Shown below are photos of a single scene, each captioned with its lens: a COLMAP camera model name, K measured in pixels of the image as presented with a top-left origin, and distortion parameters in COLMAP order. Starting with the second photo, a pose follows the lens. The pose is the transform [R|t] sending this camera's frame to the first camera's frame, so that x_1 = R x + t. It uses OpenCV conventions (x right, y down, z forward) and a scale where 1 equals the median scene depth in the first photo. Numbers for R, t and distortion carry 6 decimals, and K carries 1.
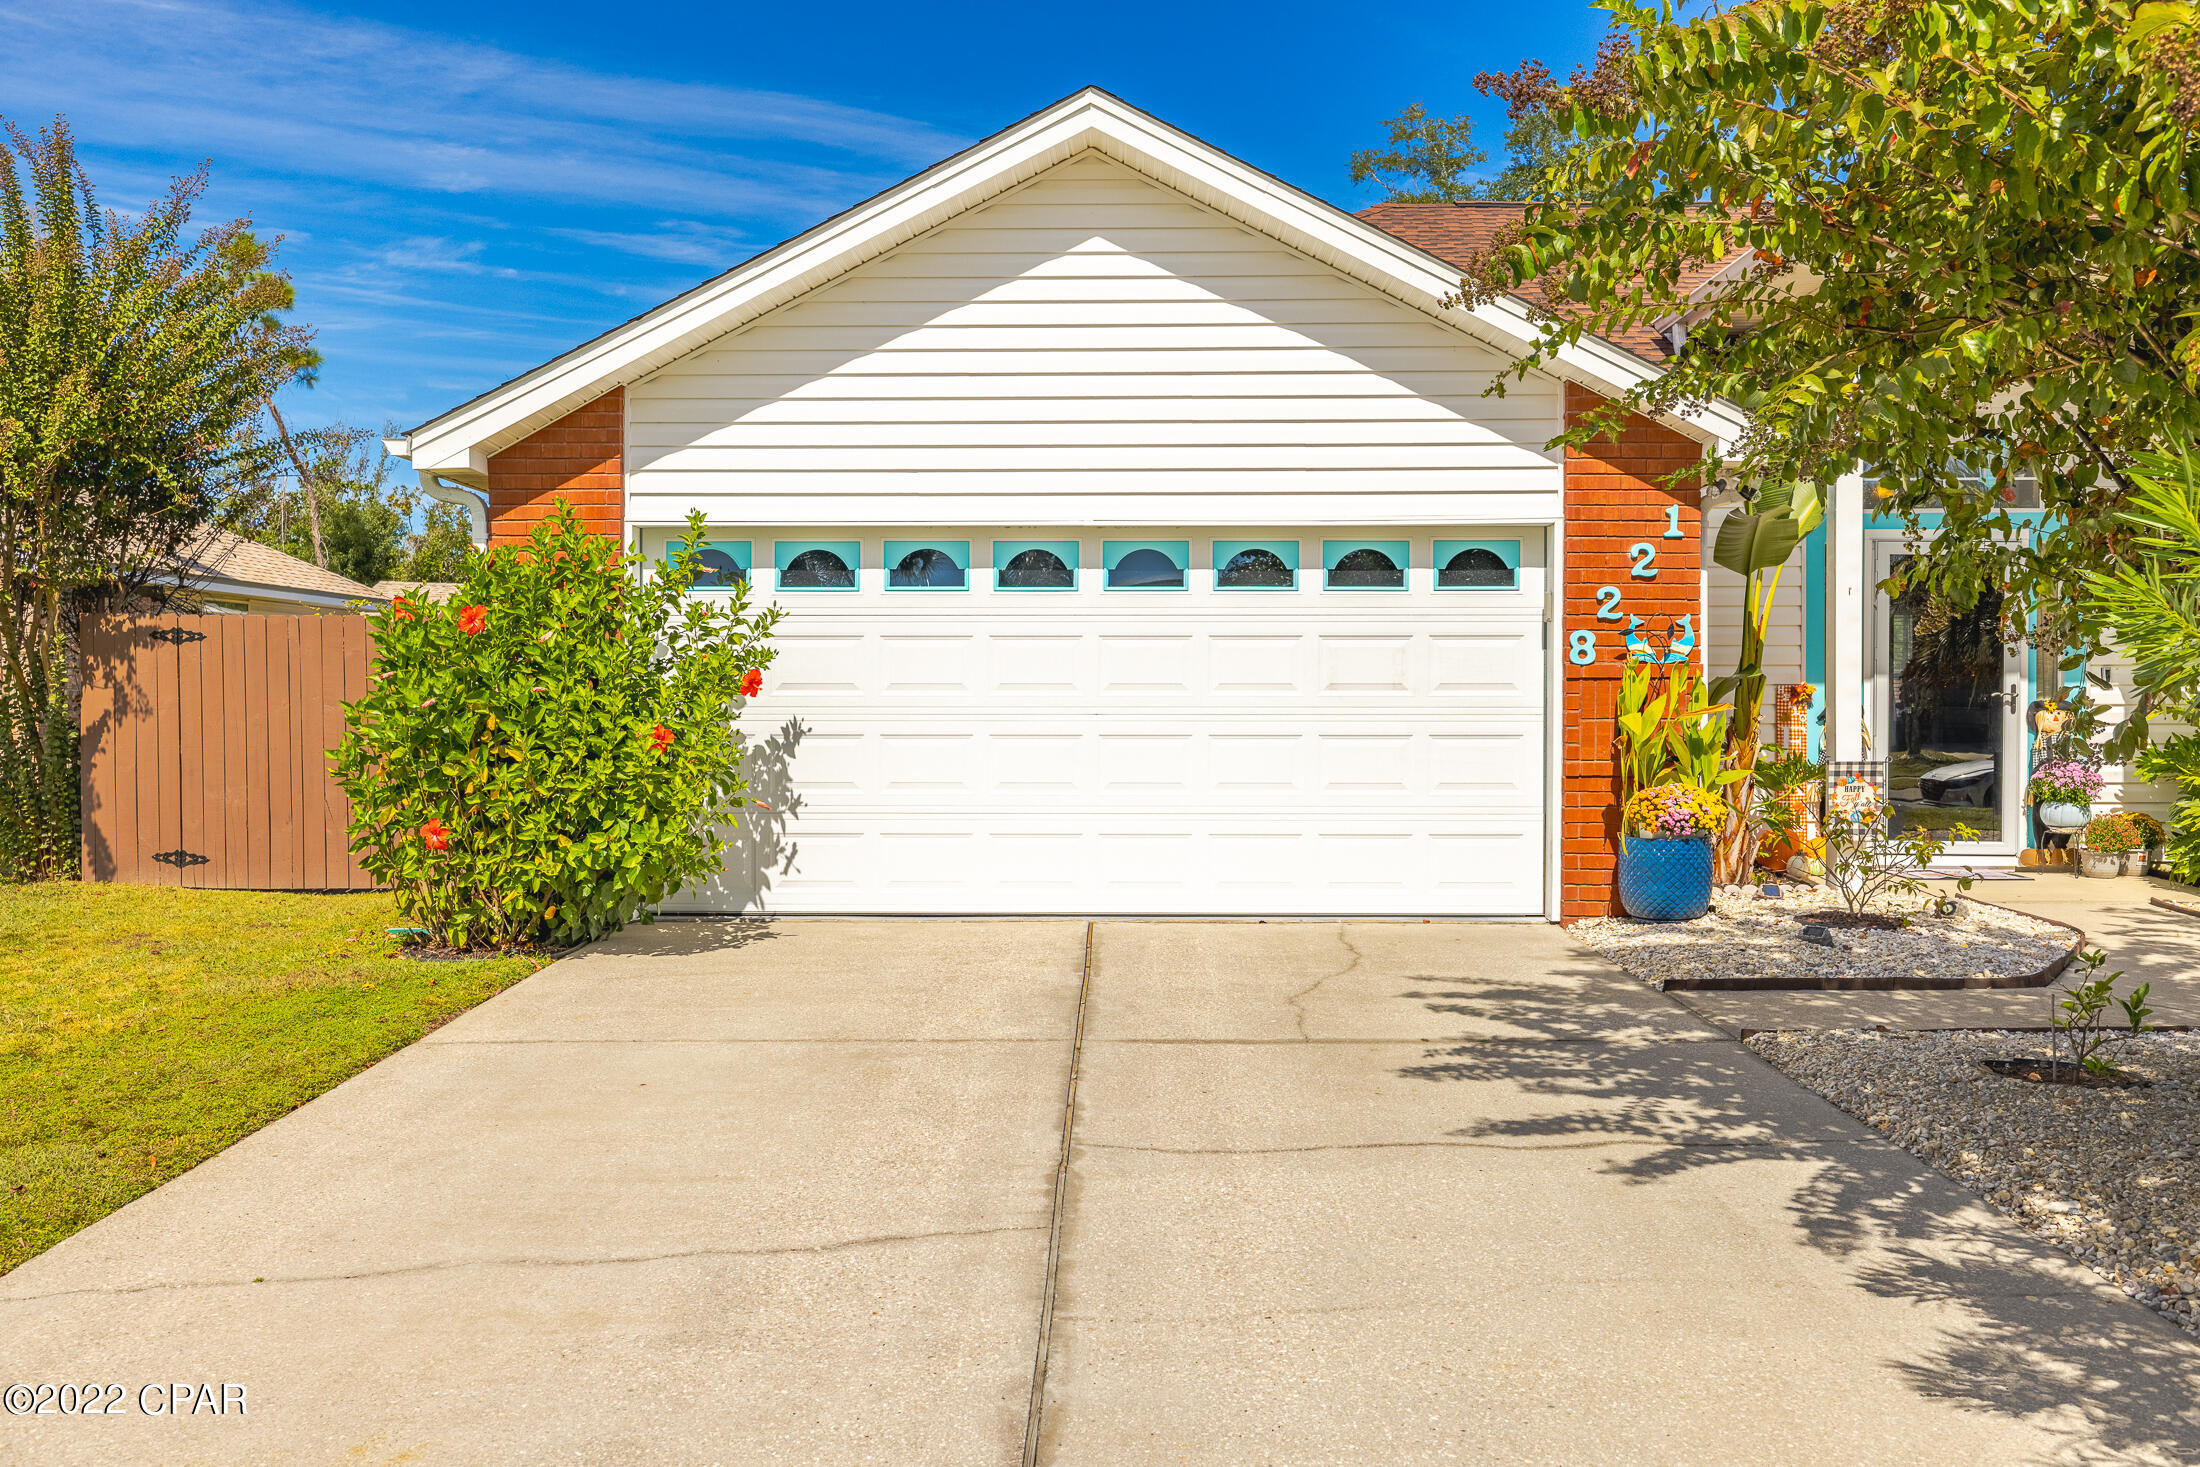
lens RADIAL K [[1952.2, 0, 1100.0], [0, 1952.2, 733.5], [0, 0, 1]] dist [0.002050, -0.001836]
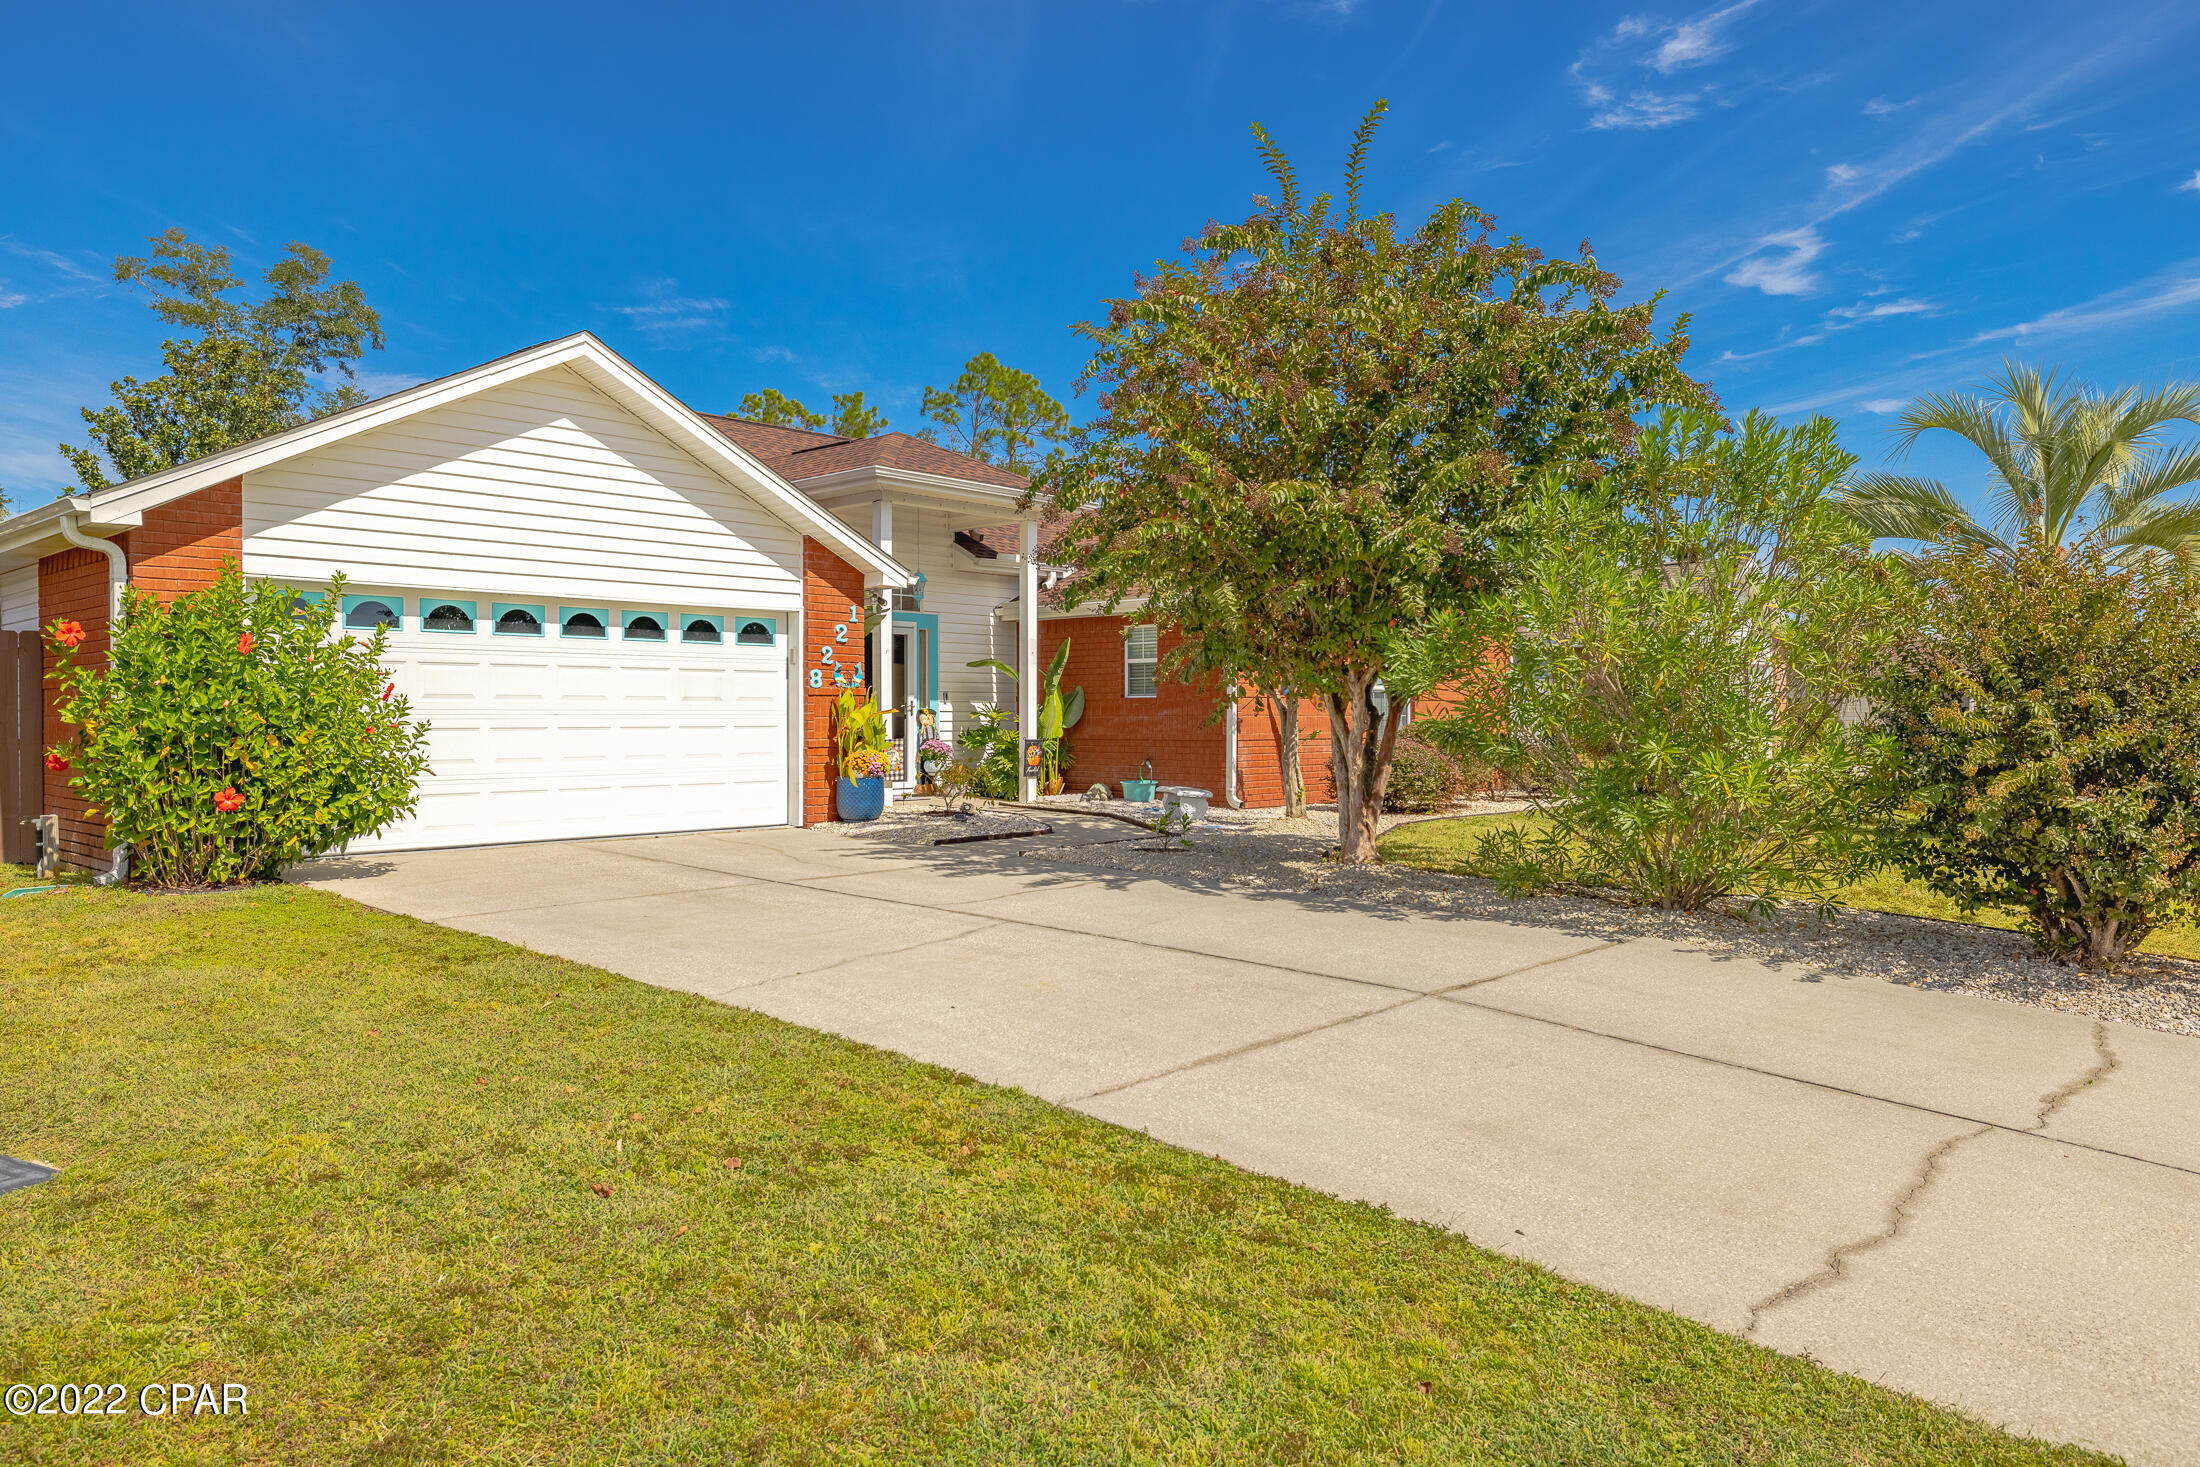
lens RADIAL K [[1408.2, 0, 1100.0], [0, 1408.2, 733.5], [0, 0, 1]] dist [-0.000117, -0.000789]
pose [[0.665275, -0.010200, 0.746528, -0.579995], [0.013035, 0.999913, 0.002046, 0.009390], [-0.746484, 0.008370, 0.665350, -0.102149]]
